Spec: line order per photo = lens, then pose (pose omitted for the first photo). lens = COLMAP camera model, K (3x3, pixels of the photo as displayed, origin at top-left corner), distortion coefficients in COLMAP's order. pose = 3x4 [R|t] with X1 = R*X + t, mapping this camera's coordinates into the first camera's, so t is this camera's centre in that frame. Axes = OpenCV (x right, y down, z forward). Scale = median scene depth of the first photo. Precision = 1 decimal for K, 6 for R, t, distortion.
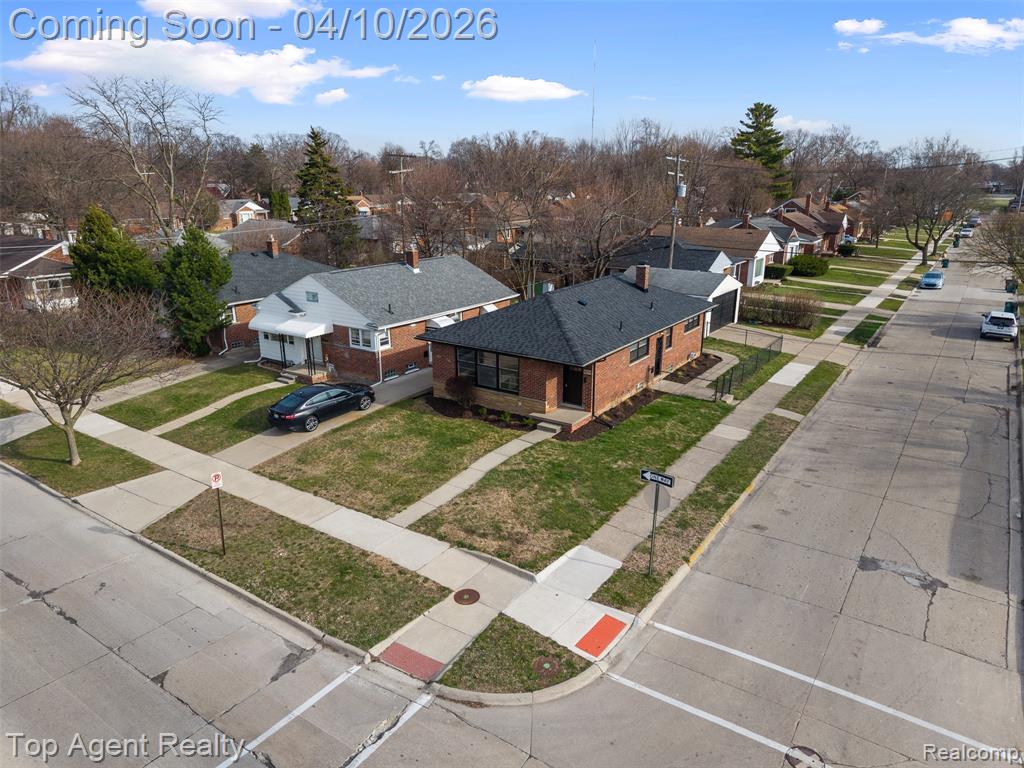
lens RADIAL K [[686.9, 0, 515.4], [0, 686.9, 383.2], [0, 0, 1]] dist [0.046659, -0.052774]
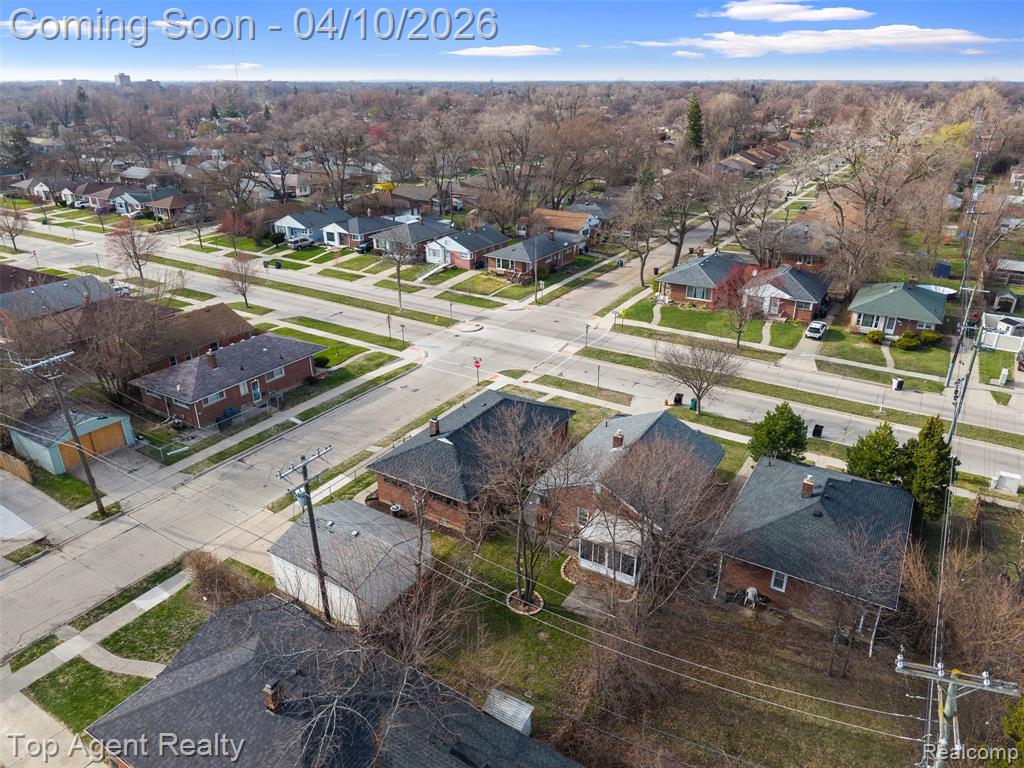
lens RADIAL K [[686.9, 0, 515.4], [0, 686.9, 383.2], [0, 0, 1]] dist [0.046659, -0.052774]
pose [[-0.998997, 0.019647, -0.040240, 0.096742], [-0.010890, 0.765043, 0.643887, -1.446843], [0.043436, 0.643680, -0.764061, 2.617349]]
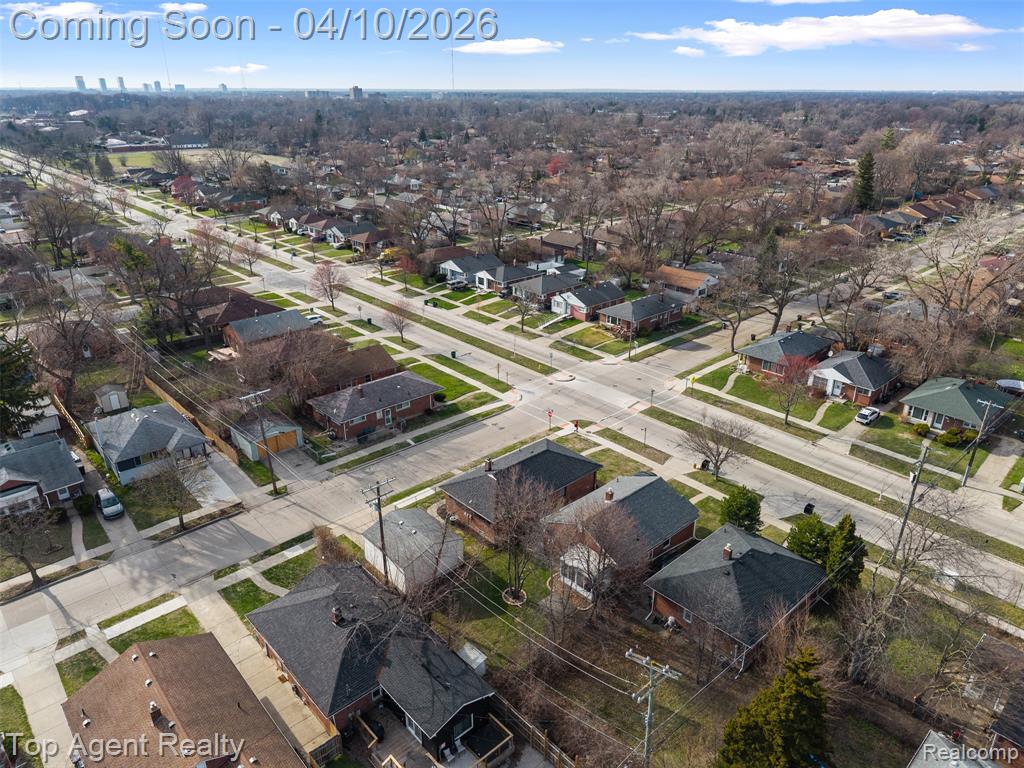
lens RADIAL K [[686.9, 0, 515.4], [0, 686.9, 383.2], [0, 0, 1]] dist [0.046659, -0.052774]
pose [[-0.974549, -0.090739, 0.204989, -0.347140], [0.060291, 0.774634, 0.629529, -2.020465], [-0.215914, 0.625866, -0.749448, 2.994004]]
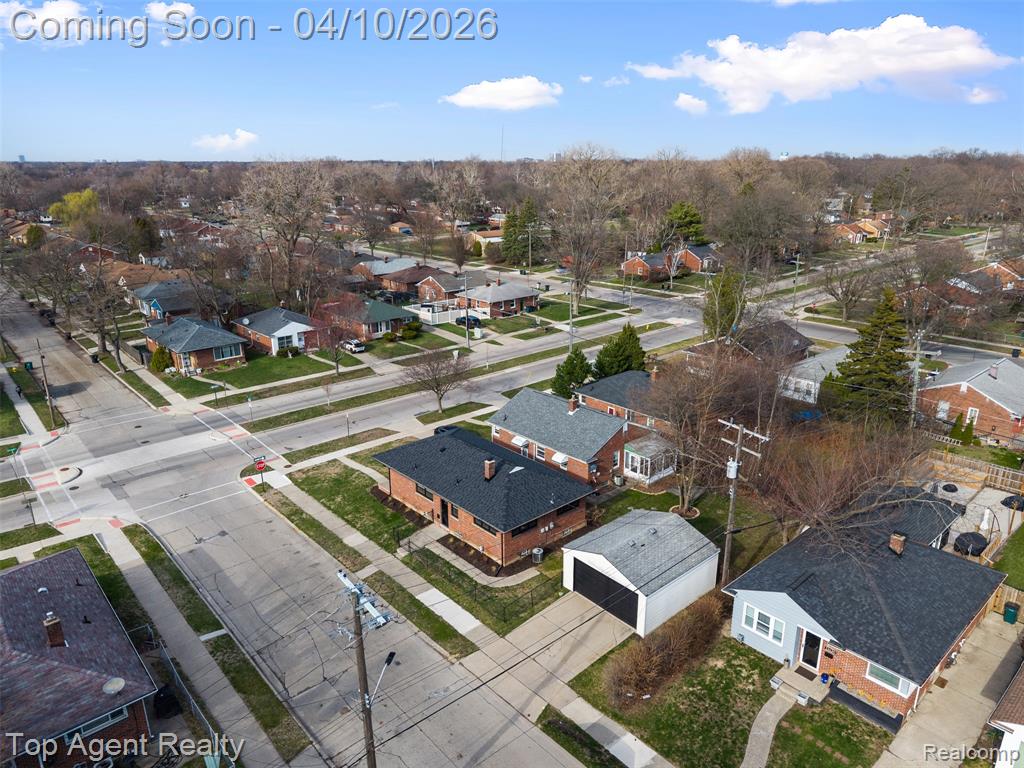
lens RADIAL K [[686.9, 0, 515.4], [0, 686.9, 383.2], [0, 0, 1]] dist [0.046659, -0.052774]
pose [[-0.238554, 0.299863, -0.923674, 1.722145], [-0.275683, 0.891094, 0.360486, -1.017934], [0.931177, 0.340637, -0.129907, 1.517794]]
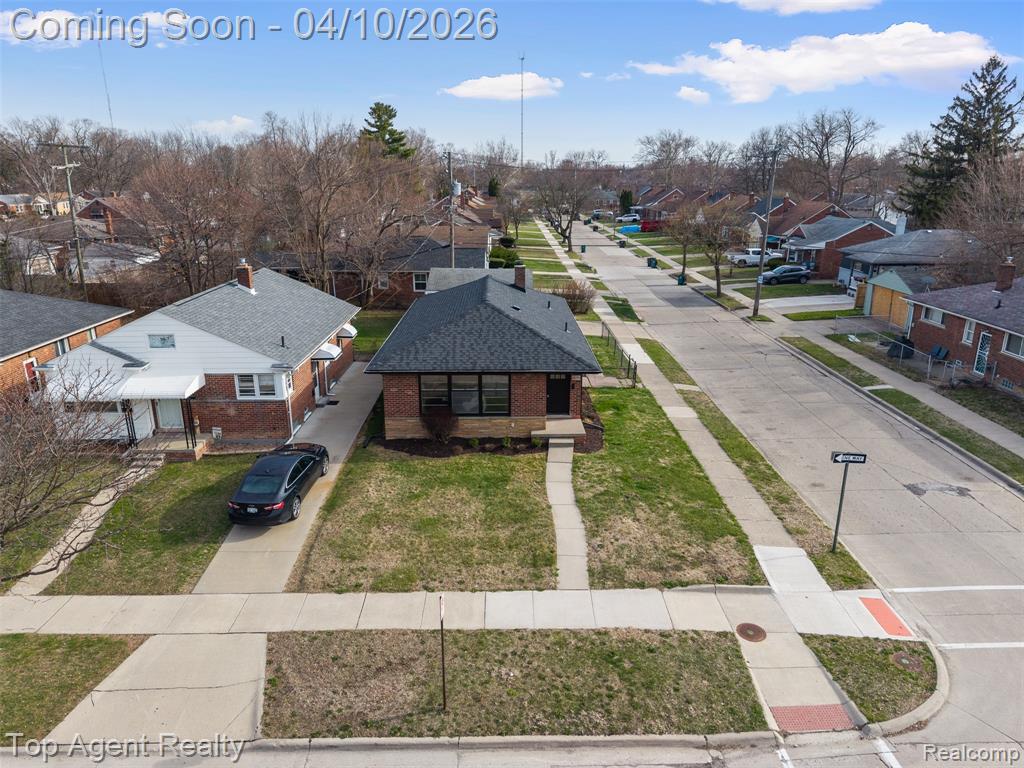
lens RADIAL K [[686.9, 0, 515.4], [0, 686.9, 383.2], [0, 0, 1]] dist [0.046659, -0.052774]
pose [[0.815449, -0.166428, 0.554387, -0.508532], [0.165100, 0.984862, 0.052812, -0.075296], [-0.554784, 0.048464, 0.830582, 0.259670]]
